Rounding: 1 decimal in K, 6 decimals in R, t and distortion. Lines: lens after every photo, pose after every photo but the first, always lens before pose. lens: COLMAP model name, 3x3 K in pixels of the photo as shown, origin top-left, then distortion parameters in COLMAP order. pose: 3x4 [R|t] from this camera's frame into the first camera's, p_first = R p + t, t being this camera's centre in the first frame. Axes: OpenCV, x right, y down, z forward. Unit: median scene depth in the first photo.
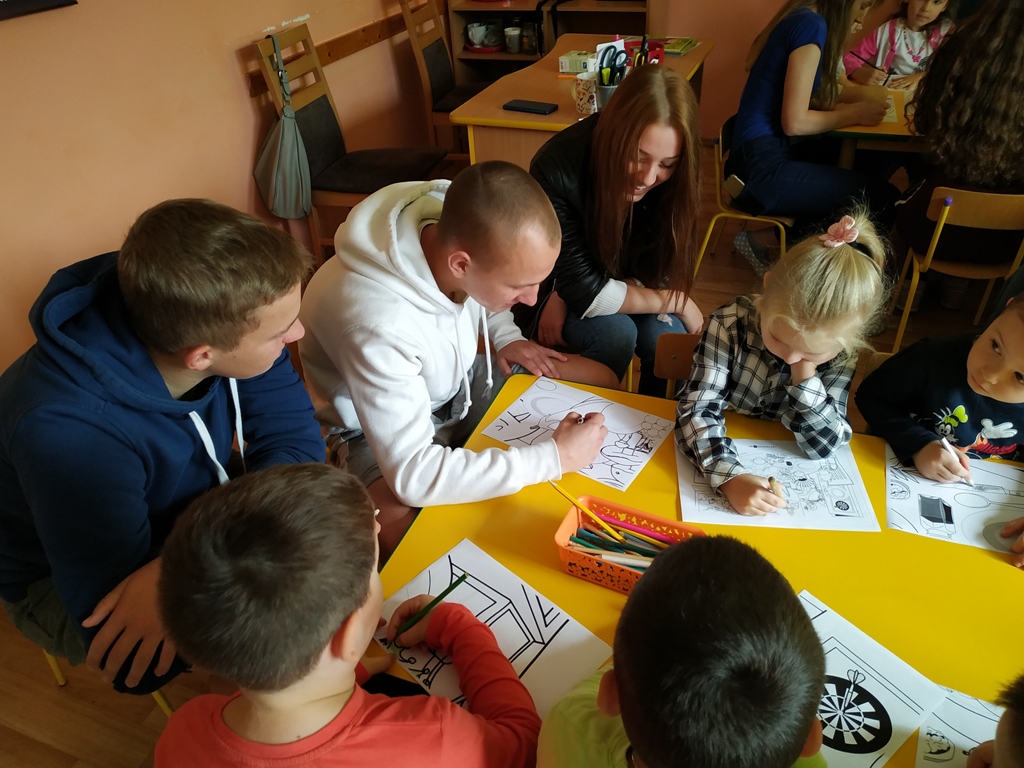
lens RADIAL K [[745.2, 0, 509.6], [0, 745.2, 387.2], [0, 0, 1]] dist [0.011243, -0.028037]
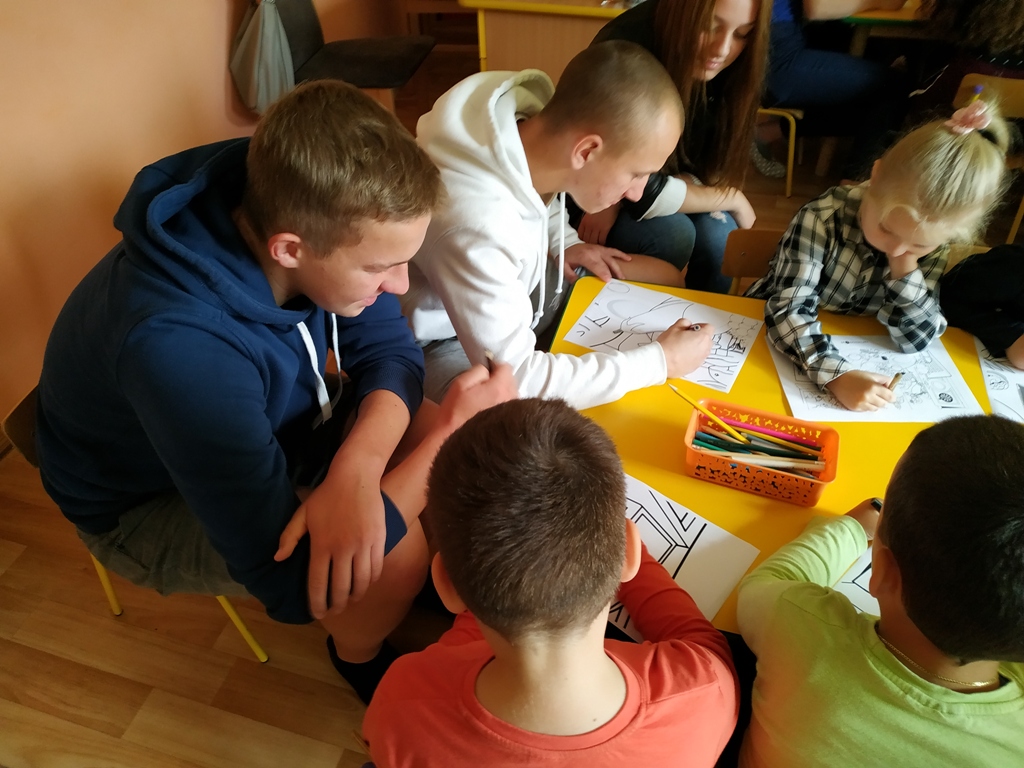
lens RADIAL K [[745.2, 0, 508.6], [0, 745.2, 377.1], [0, 0, 1]] dist [0.011243, -0.028037]
pose [[0.996679, -0.037072, 0.072500, -0.210492], [0.028810, 0.993308, 0.111844, 0.001217], [-0.076161, -0.109384, 0.991078, 0.049774]]
